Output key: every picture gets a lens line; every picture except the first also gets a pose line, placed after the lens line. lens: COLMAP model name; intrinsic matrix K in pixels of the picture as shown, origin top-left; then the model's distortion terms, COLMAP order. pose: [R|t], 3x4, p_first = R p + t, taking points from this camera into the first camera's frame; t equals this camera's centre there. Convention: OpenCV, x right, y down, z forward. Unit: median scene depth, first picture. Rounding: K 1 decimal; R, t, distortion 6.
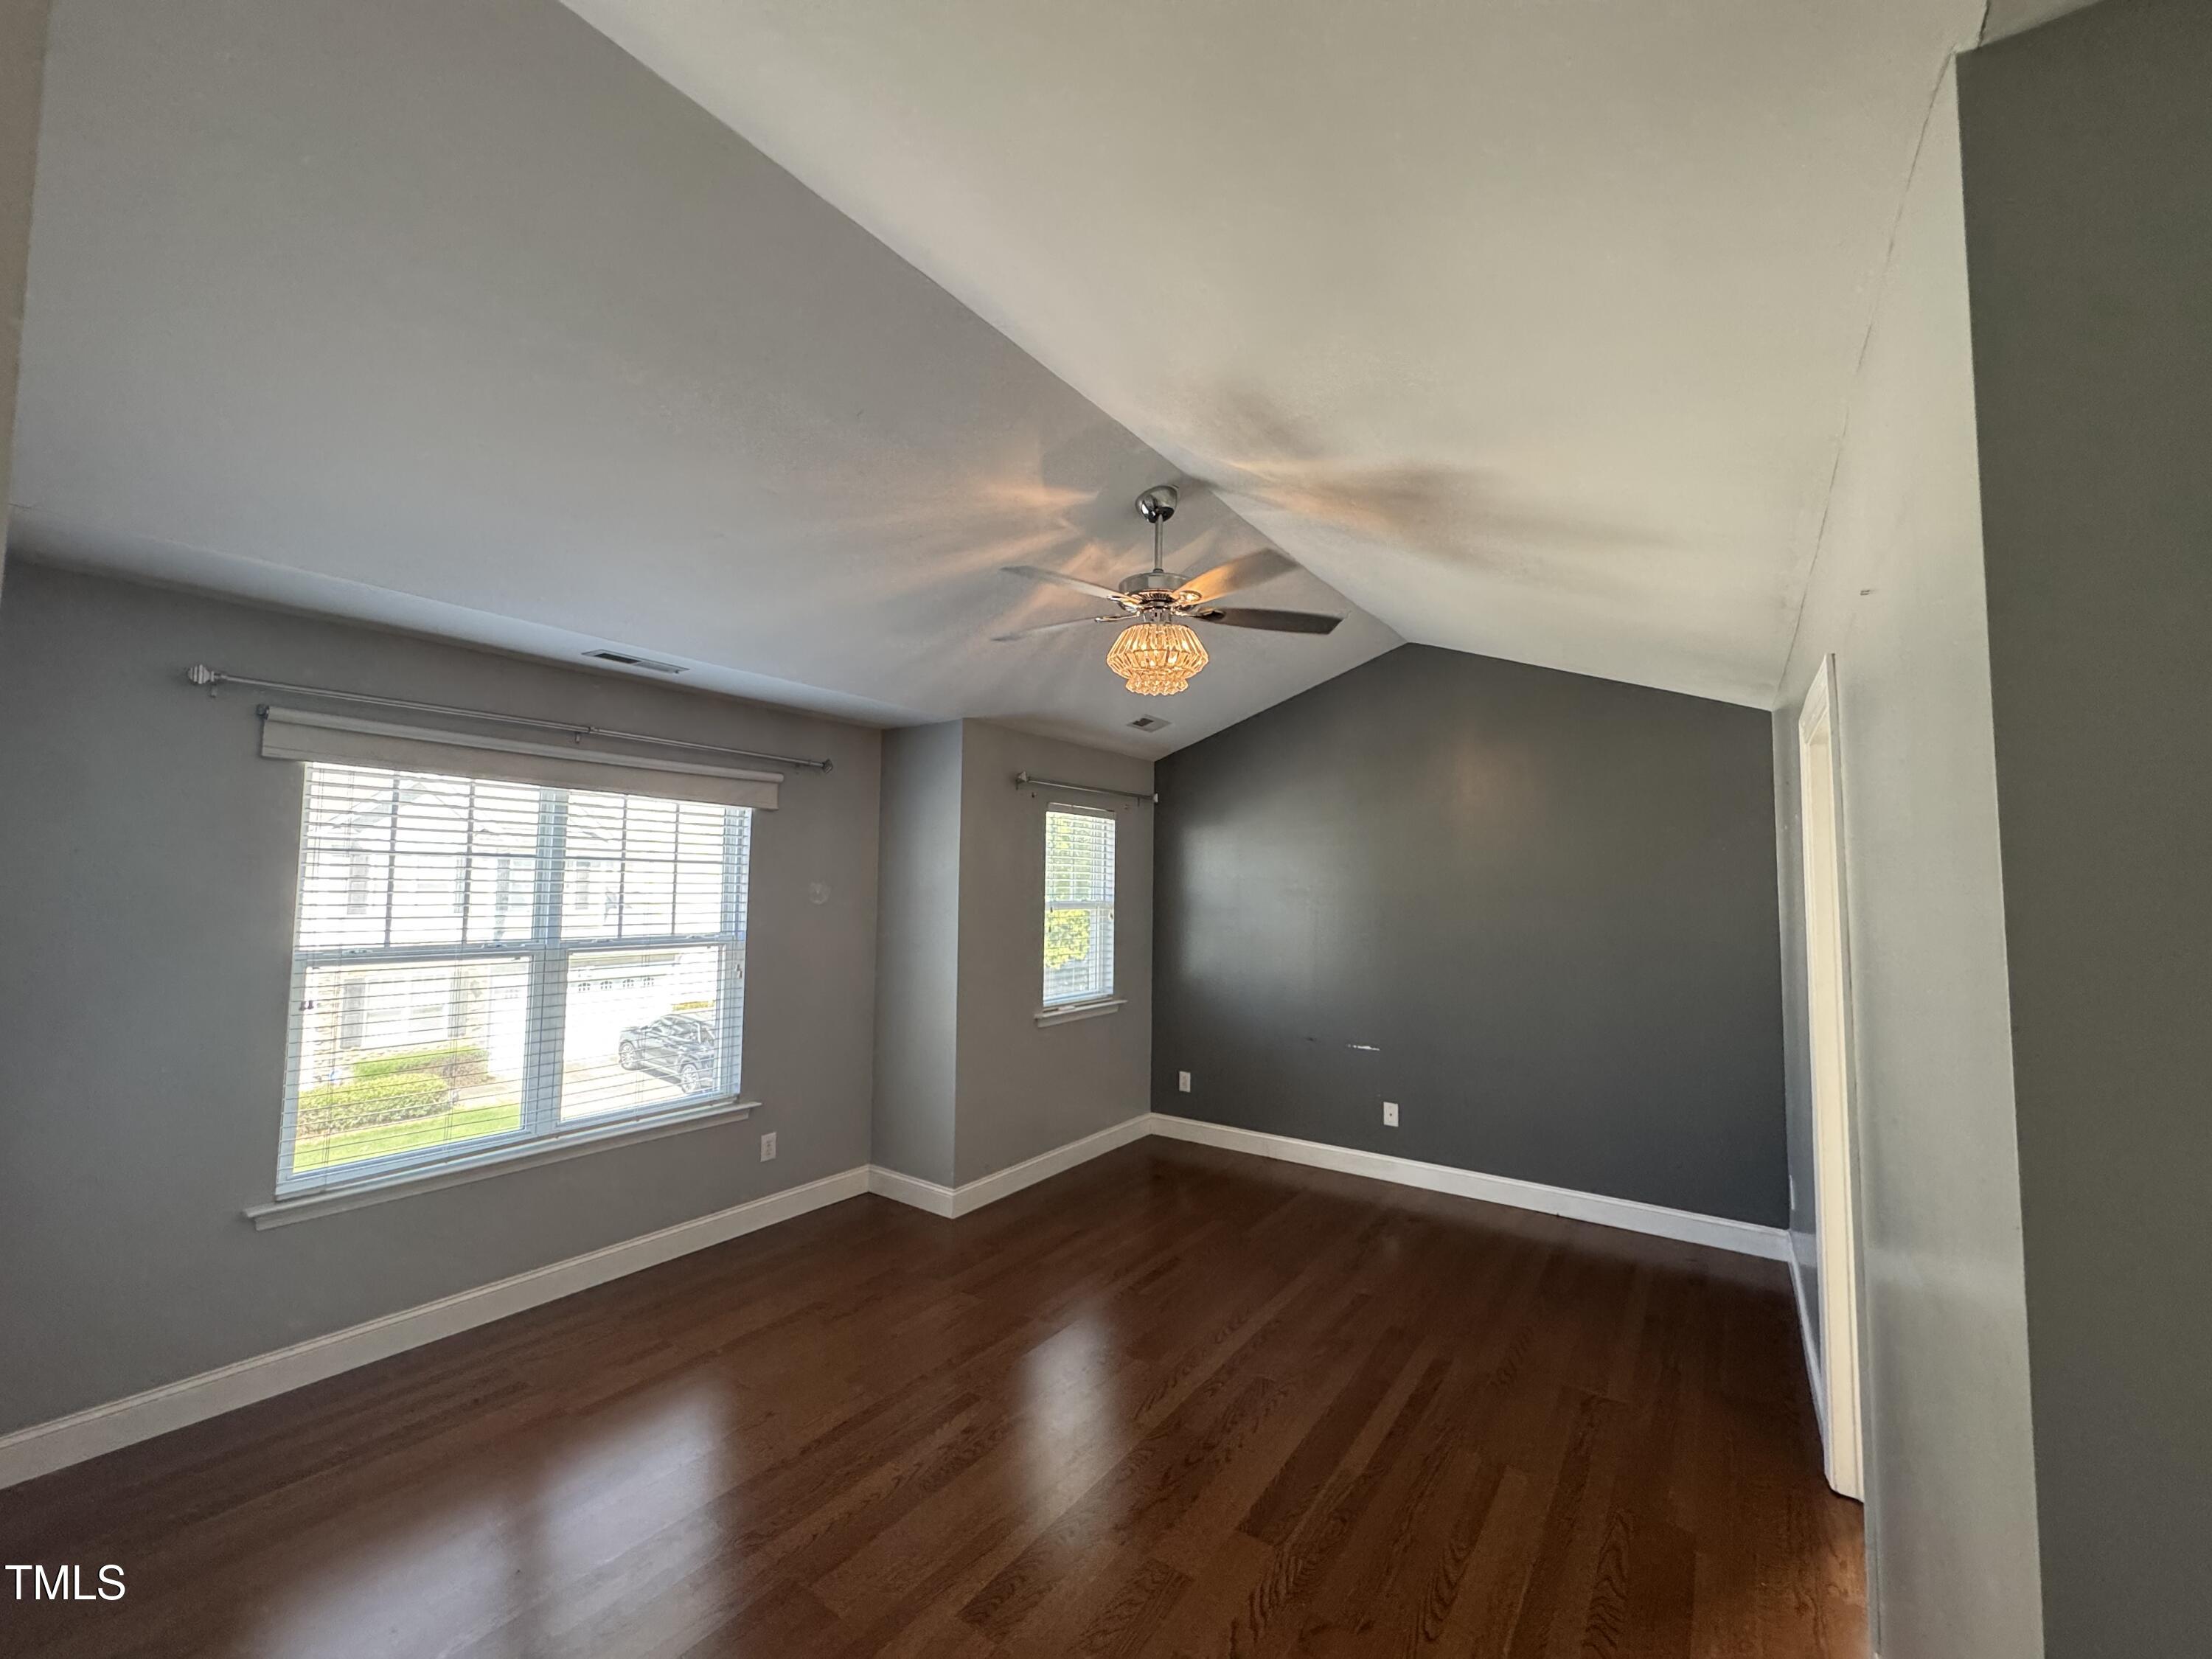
lens RADIAL K [[883.6, 0, 1093.3], [0, 883.6, 828.4], [0, 0, 1]] dist [-0.001605, 0.000670]
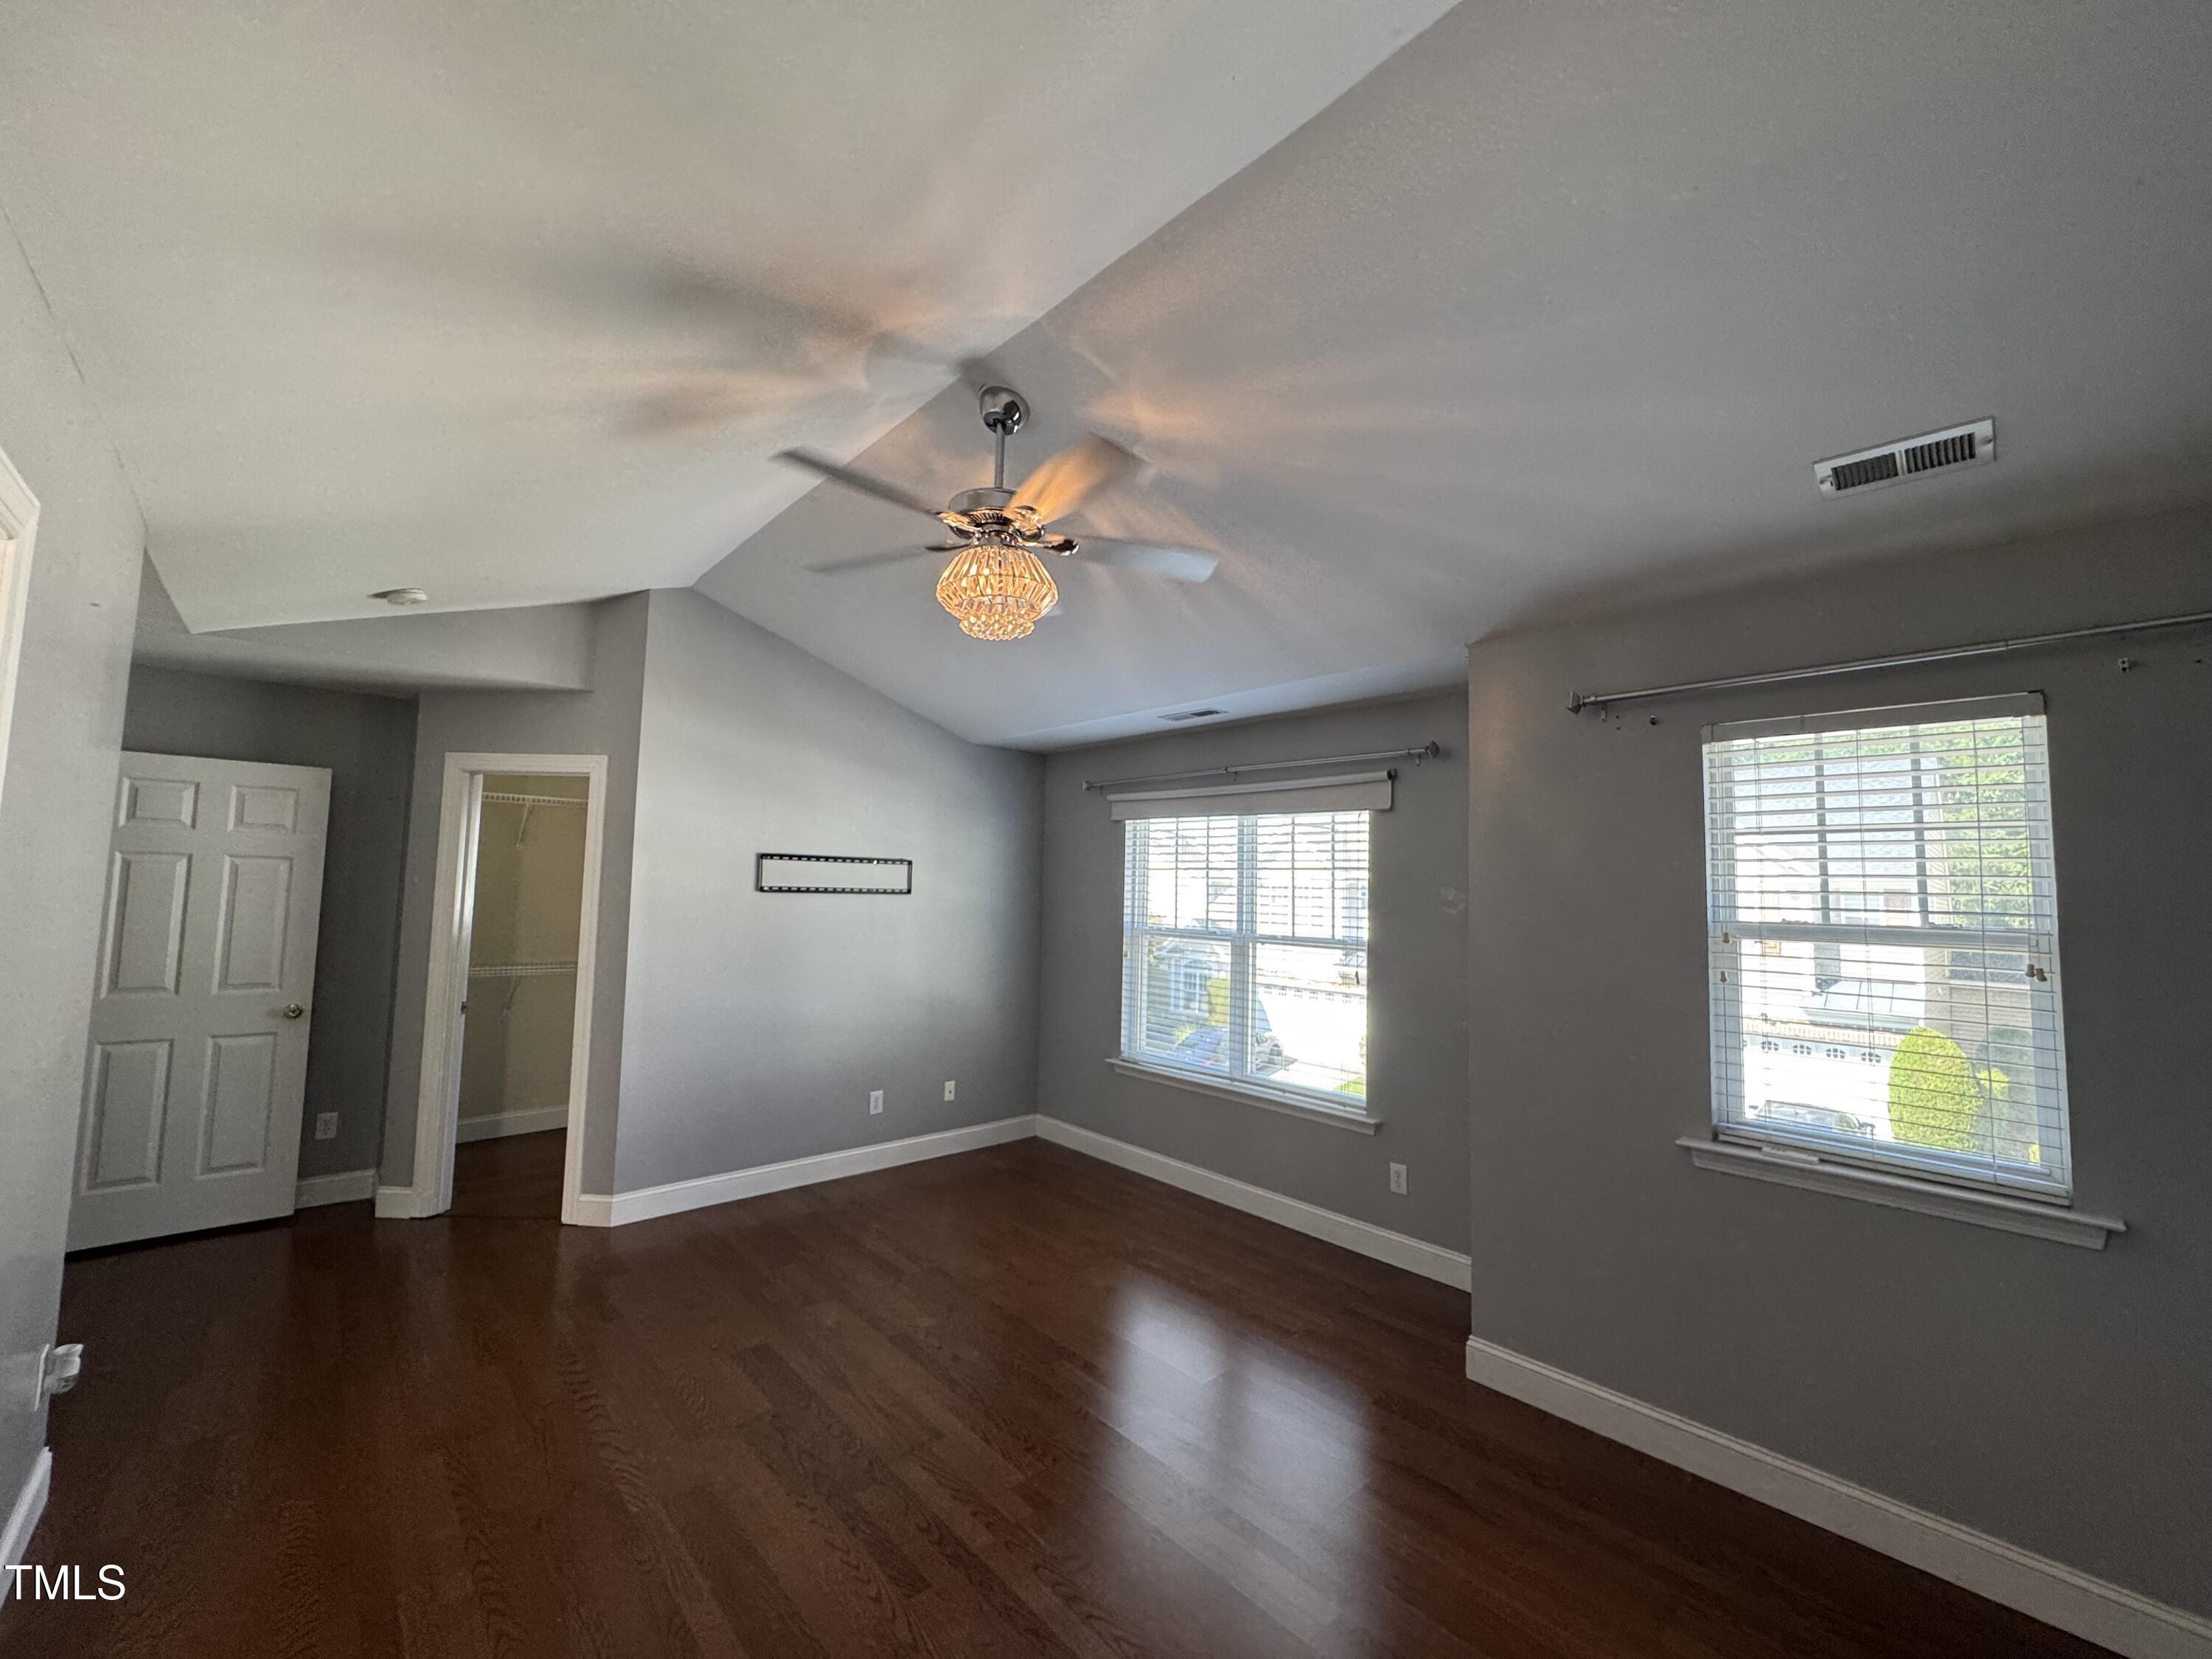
lens RADIAL K [[883.6, 0, 1109.6], [0, 883.6, 835.2], [0, 0, 1]] dist [-0.001605, 0.000670]
pose [[-0.206392, -0.073909, -0.975674, 0.707320], [0.043851, 0.995443, -0.084683, 0.084756], [0.977486, -0.060262, -0.202210, 1.063774]]
